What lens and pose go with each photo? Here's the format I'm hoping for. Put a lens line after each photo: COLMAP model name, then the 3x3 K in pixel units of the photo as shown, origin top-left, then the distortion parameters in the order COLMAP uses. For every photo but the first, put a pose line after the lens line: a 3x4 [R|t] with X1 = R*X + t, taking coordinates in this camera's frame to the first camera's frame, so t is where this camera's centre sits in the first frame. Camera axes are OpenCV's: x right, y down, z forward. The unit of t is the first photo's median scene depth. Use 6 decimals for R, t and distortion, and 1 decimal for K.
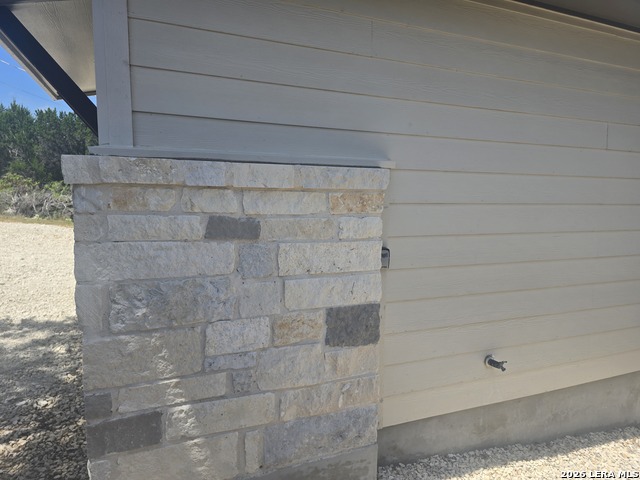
lens RADIAL K [[434.3, 0, 326.1], [0, 434.3, 243.4], [0, 0, 1]] dist [0.042509, -0.049341]
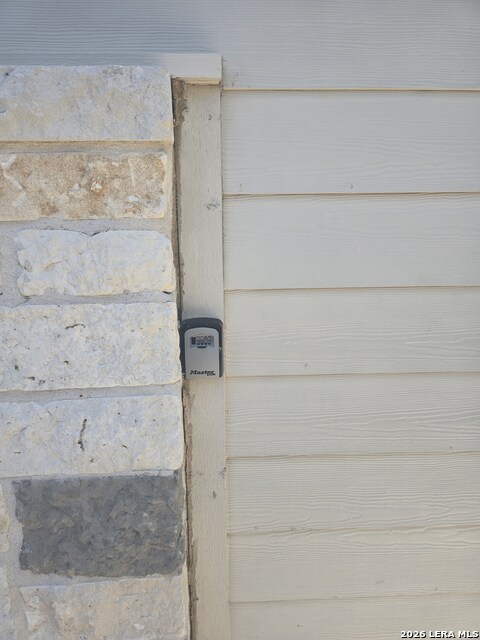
lens RADIAL K [[427.8, 0, 240.0], [0, 427.8, 320.0], [0, 0, 1]] dist [0.046522, -0.057964]
pose [[0.939053, 0.044766, -0.340845, 0.304210], [-0.016877, 0.996293, 0.084353, -0.022544], [0.343358, -0.073459, 0.936328, 0.729735]]
